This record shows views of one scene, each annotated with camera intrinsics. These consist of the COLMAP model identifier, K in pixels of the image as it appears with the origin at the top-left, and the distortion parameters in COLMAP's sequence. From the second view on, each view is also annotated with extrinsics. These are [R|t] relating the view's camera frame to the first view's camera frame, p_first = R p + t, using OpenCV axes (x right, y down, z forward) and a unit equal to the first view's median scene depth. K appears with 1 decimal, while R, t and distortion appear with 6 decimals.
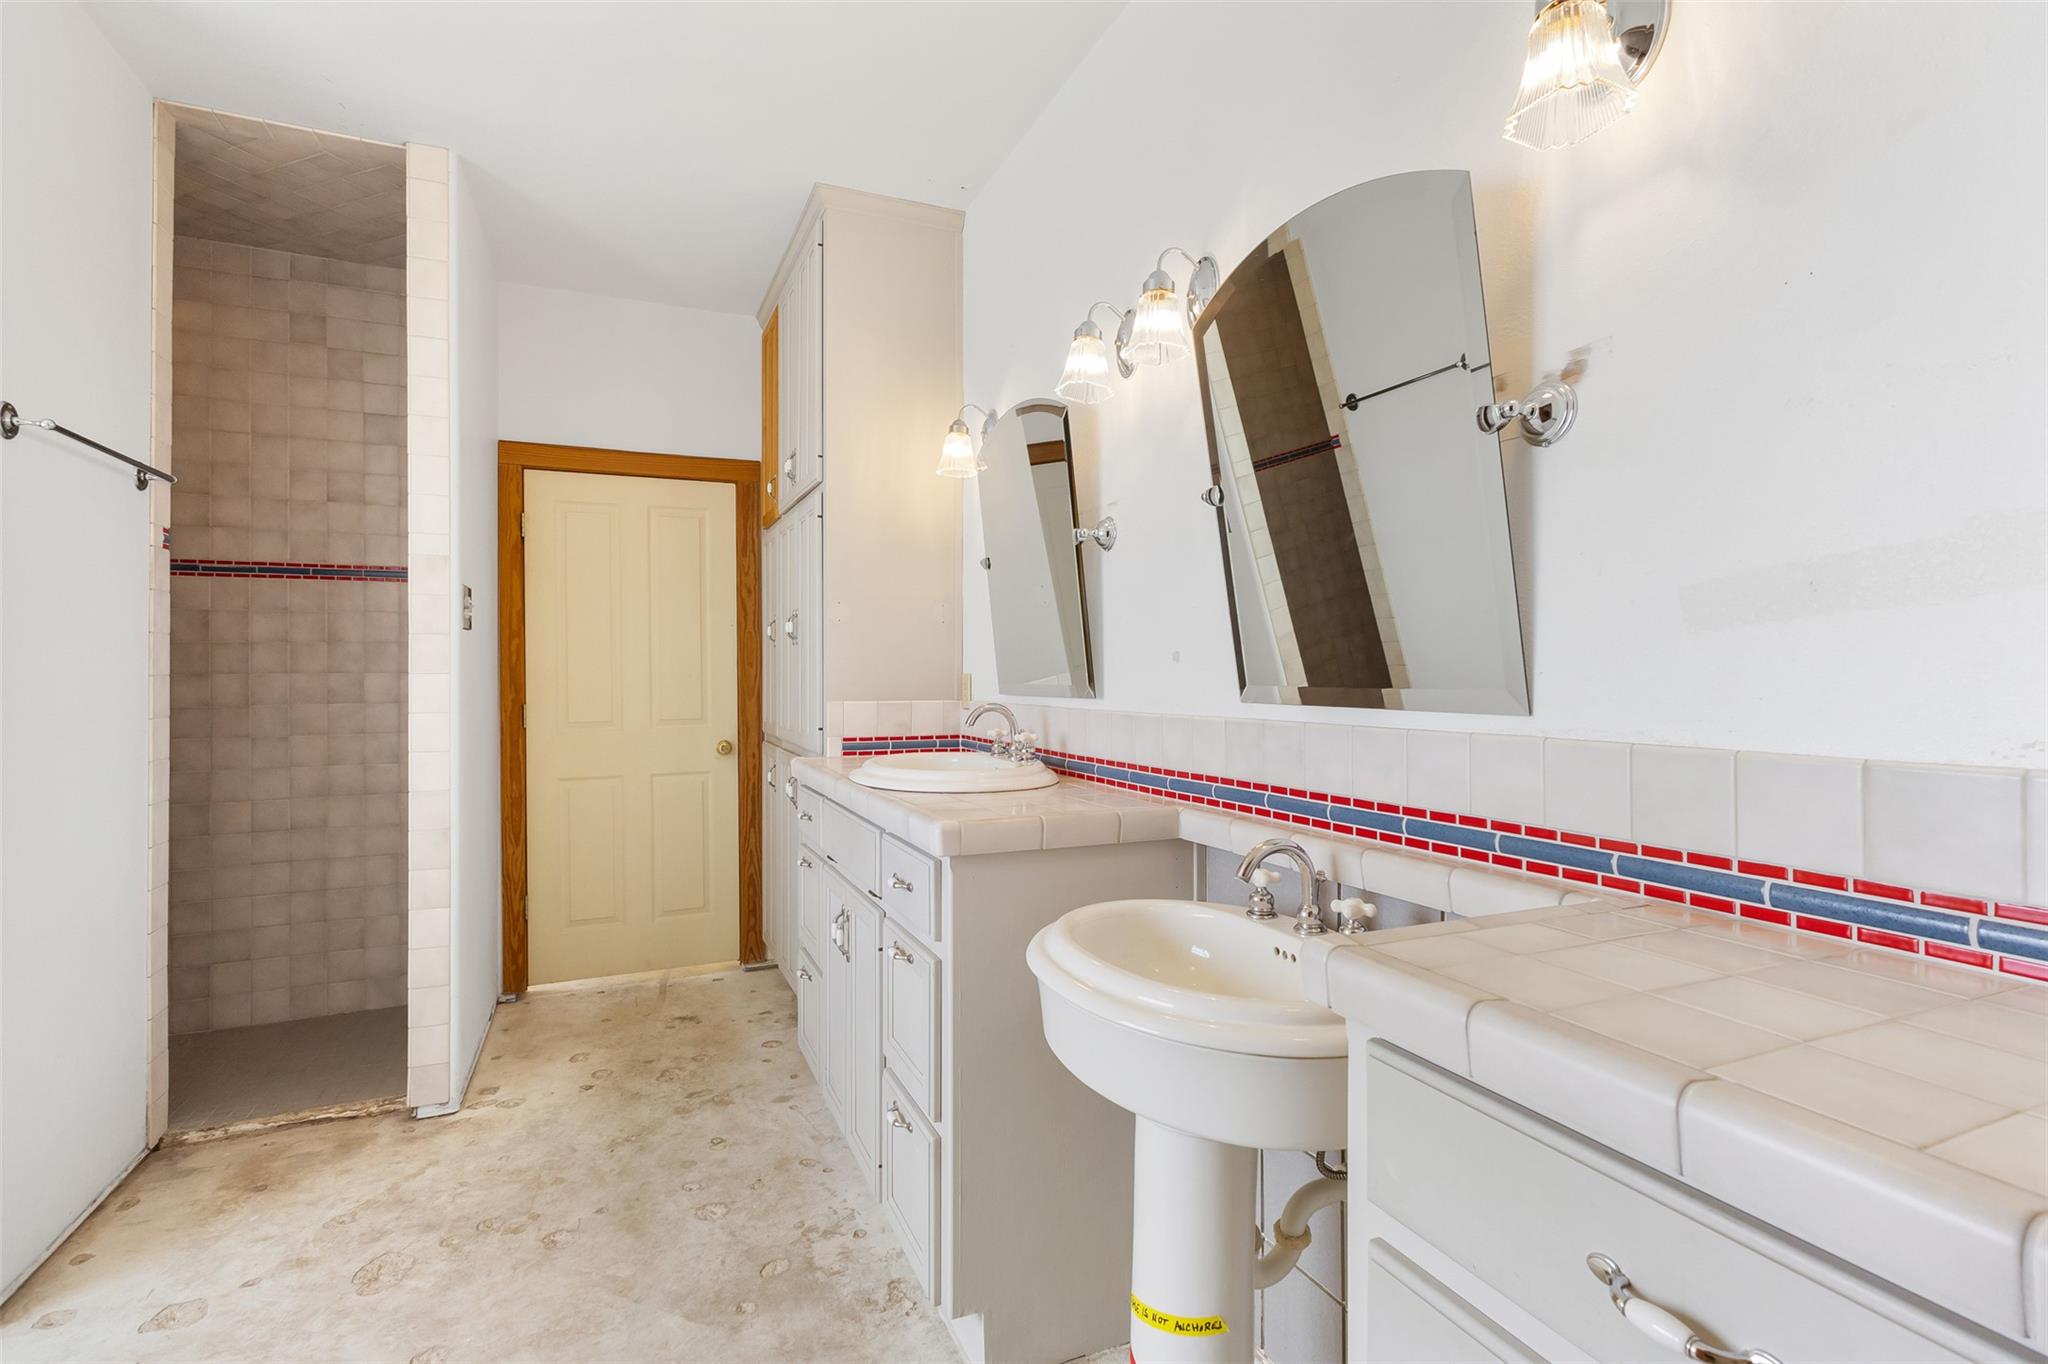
lens RADIAL K [[952.2, 0, 1024.1], [0, 952.2, 678.0], [0, 0, 1]] dist [0.001415, -0.000549]
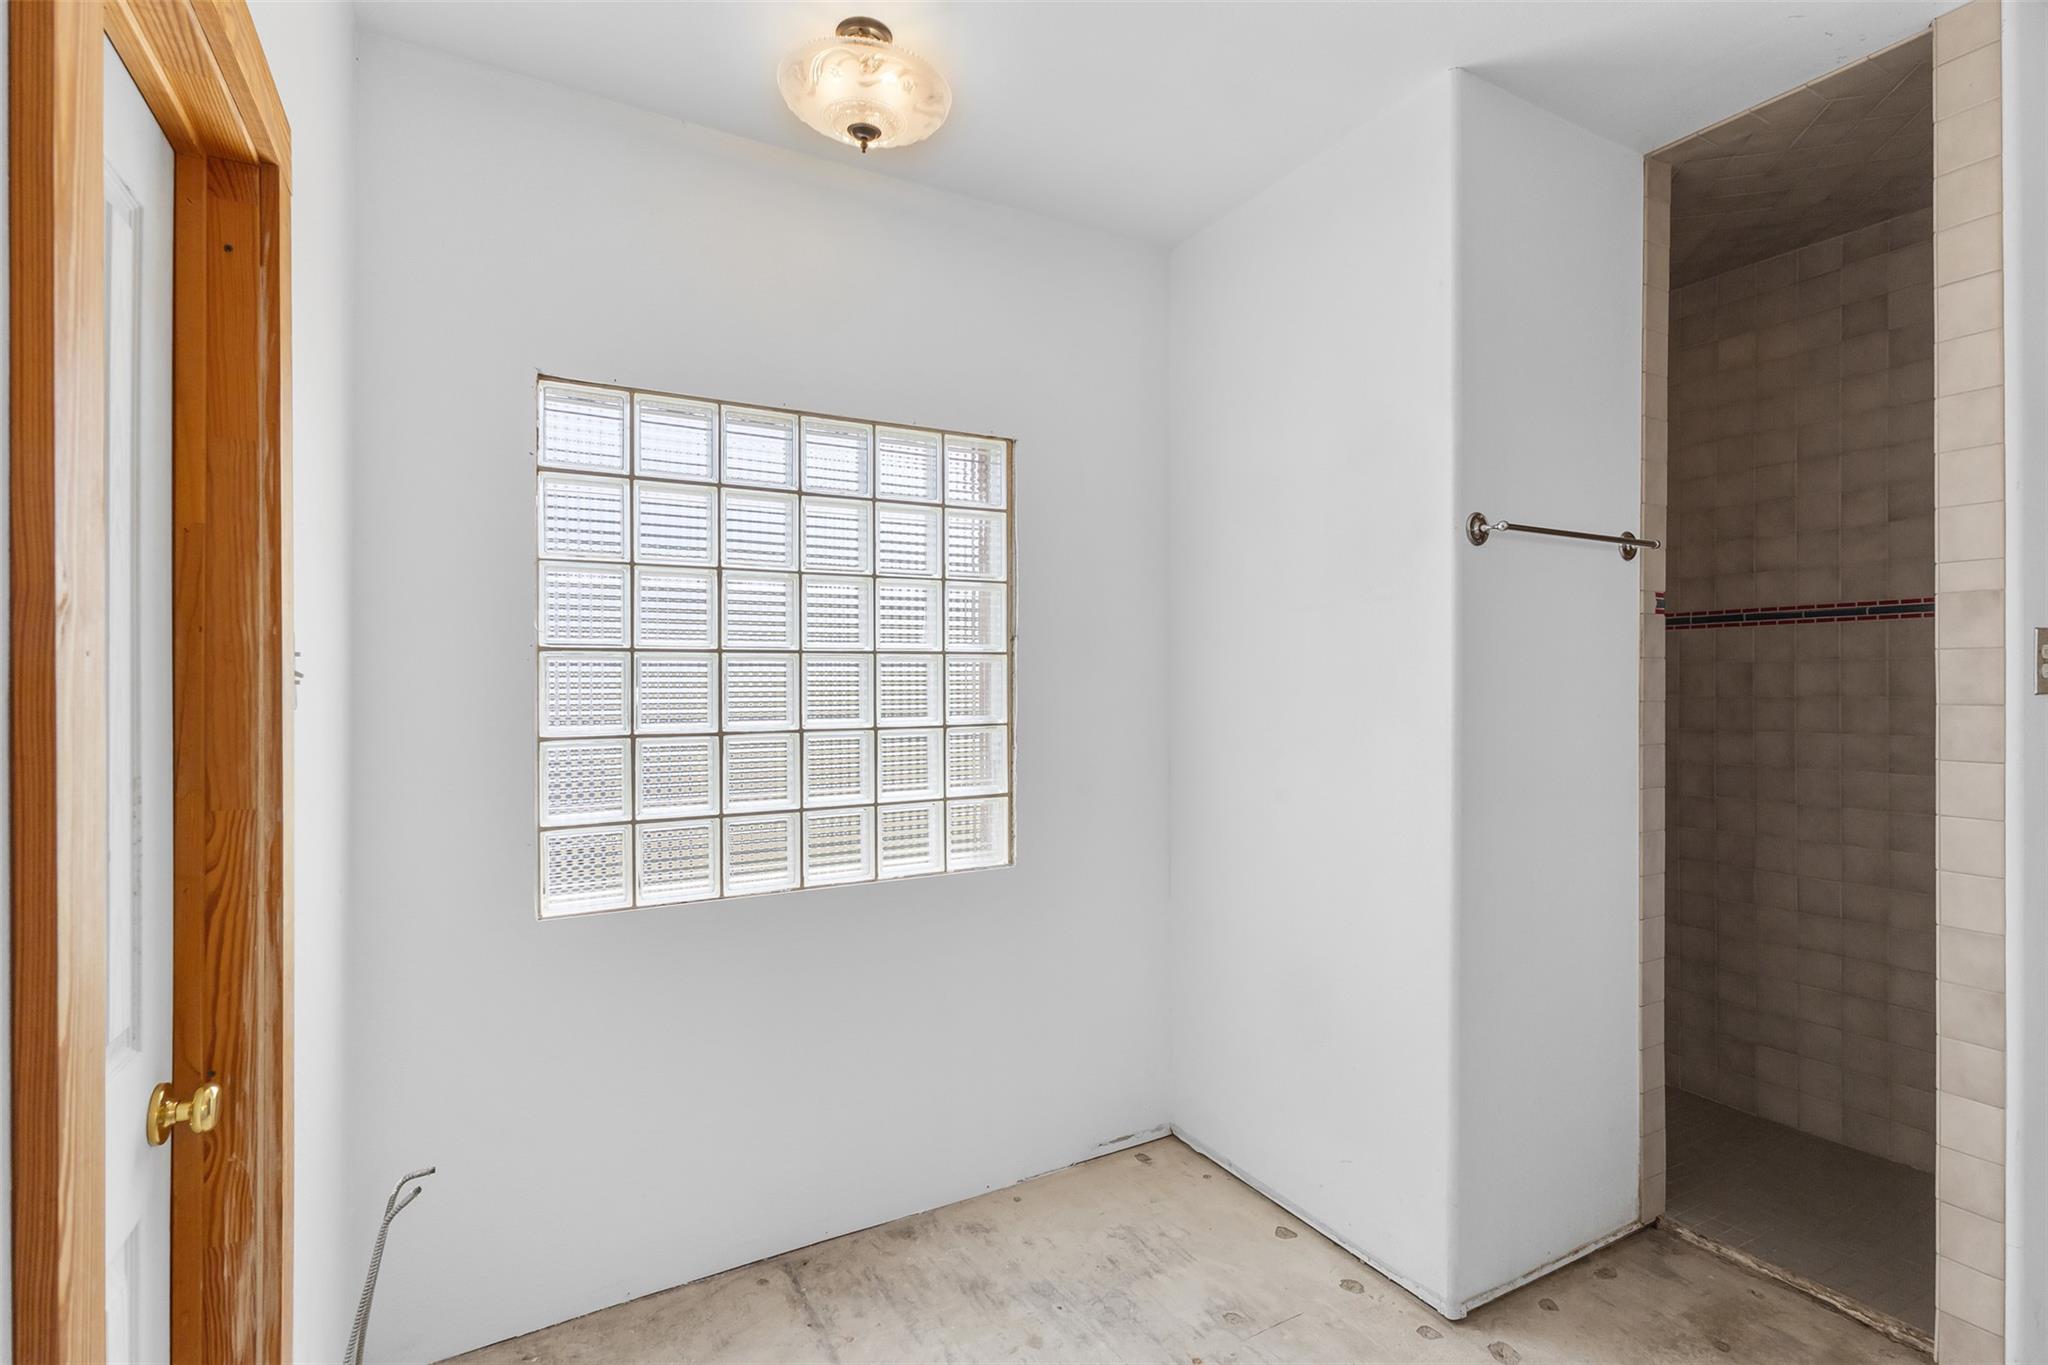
lens RADIAL K [[952.2, 0, 1021.9], [0, 952.2, 681.6], [0, 0, 1]] dist [0.001415, -0.000549]
pose [[0.090001, 0.000901, -0.995941, 0.005531], [-0.003147, 0.999995, 0.000620, -0.060123], [0.995937, 0.003078, 0.090003, 0.245804]]
